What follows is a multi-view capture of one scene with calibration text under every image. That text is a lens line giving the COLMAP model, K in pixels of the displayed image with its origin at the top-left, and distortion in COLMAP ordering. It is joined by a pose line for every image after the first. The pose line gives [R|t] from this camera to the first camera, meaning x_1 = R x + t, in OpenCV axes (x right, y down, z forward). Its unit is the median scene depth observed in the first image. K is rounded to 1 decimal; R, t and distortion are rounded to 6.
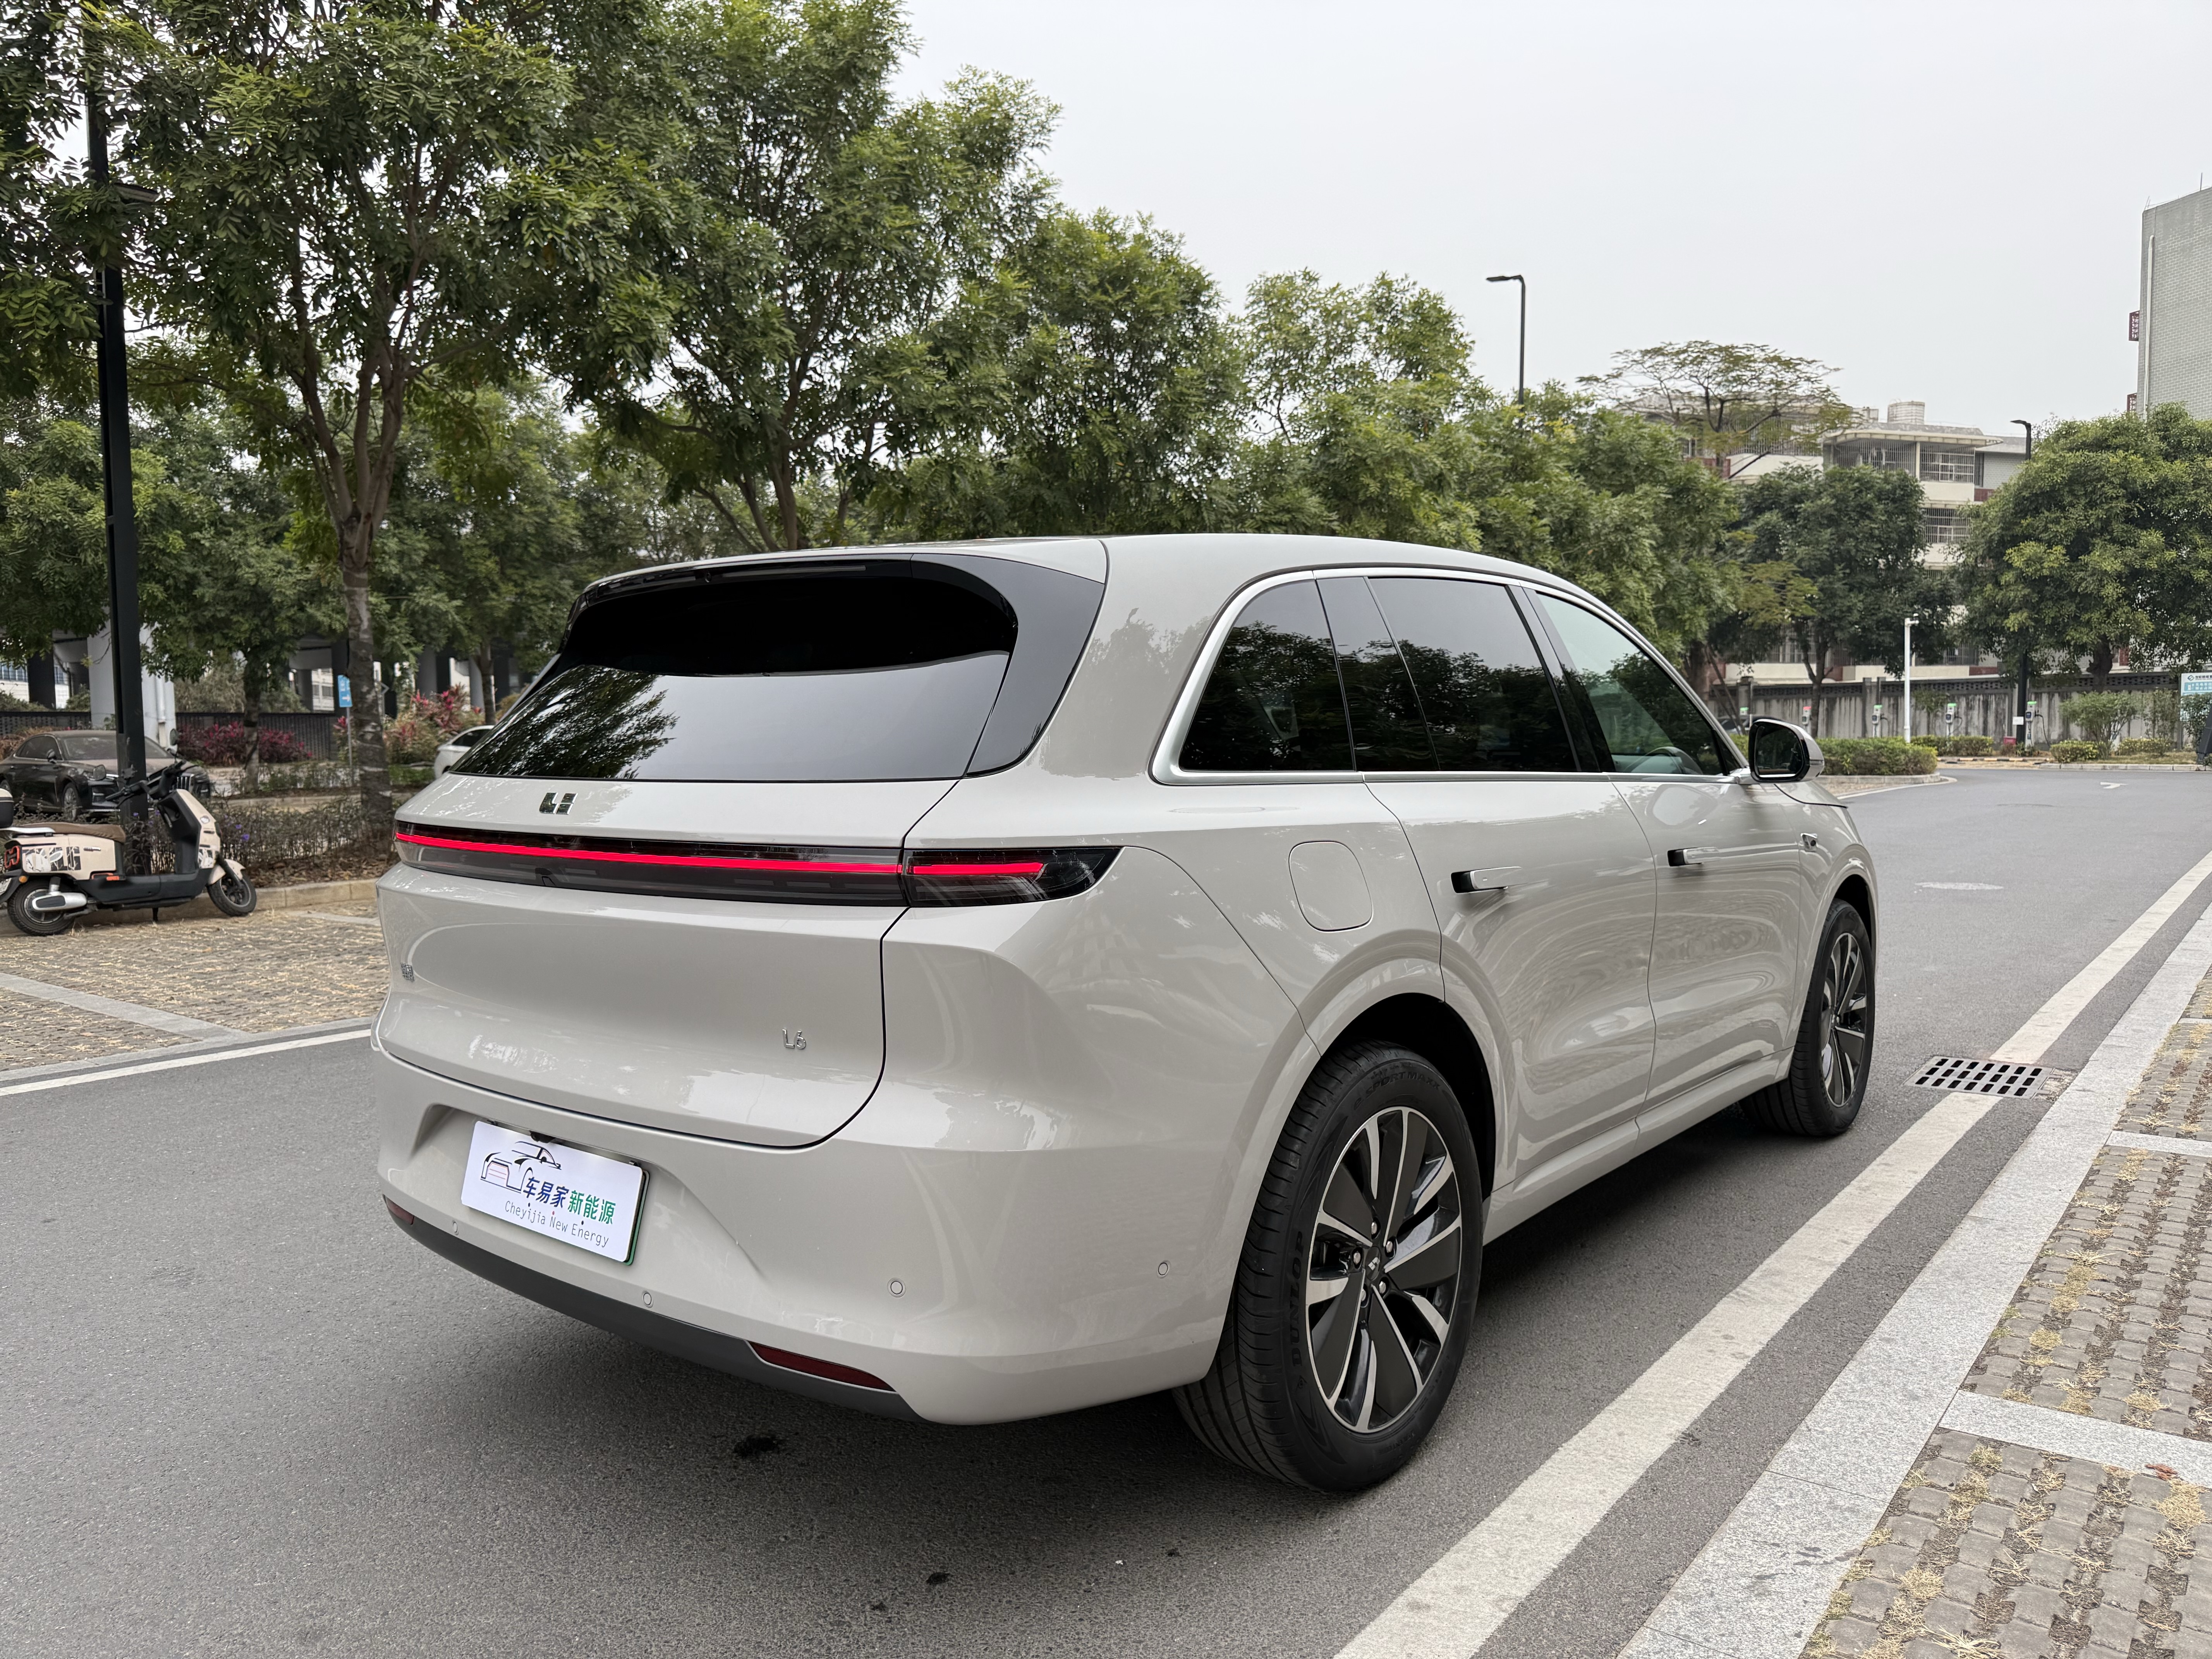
lens RADIAL K [[1569.4, 0, 1083.3], [0, 1569.4, 843.5], [0, 0, 1]] dist [0.026647, -0.033632]
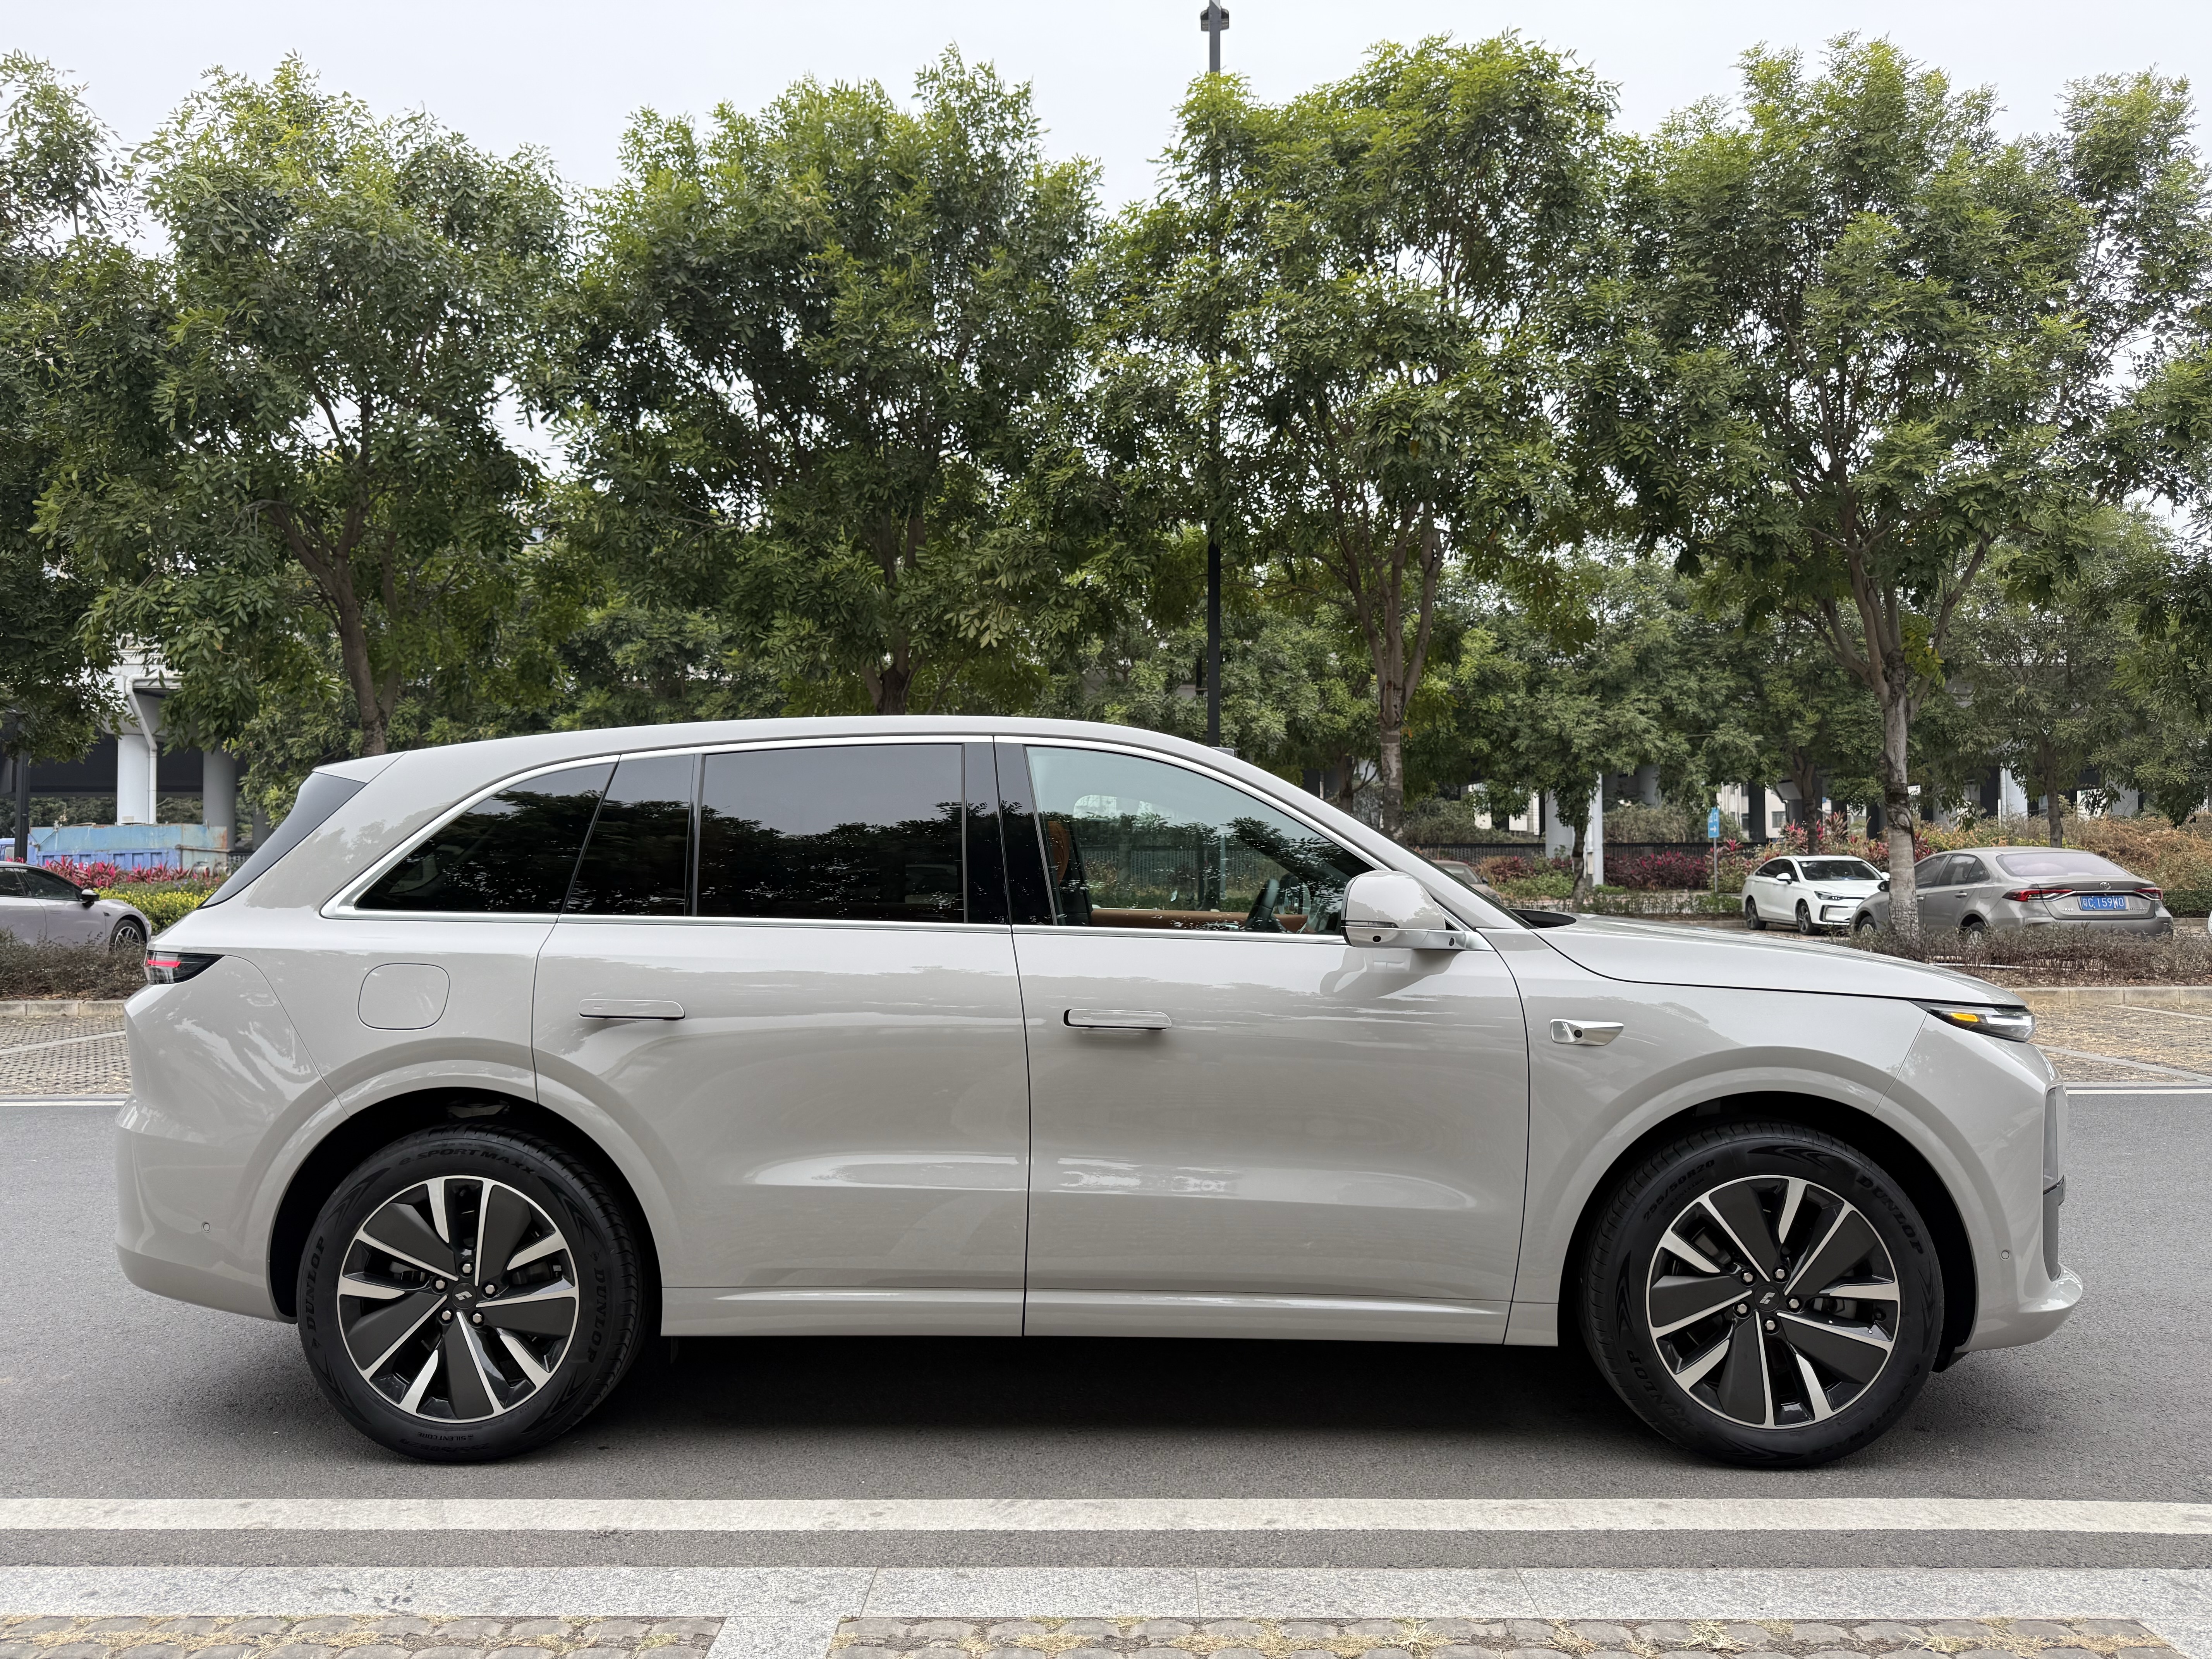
lens RADIAL K [[1569.4, 0, 1123.4], [0, 1569.4, 894.3], [0, 0, 1]] dist [0.026647, -0.033632]
pose [[0.607911, 0.017513, -0.793812, 0.446351], [-0.056833, 0.998152, -0.021502, -0.018660], [0.791969, 0.058187, 0.607783, 0.181781]]
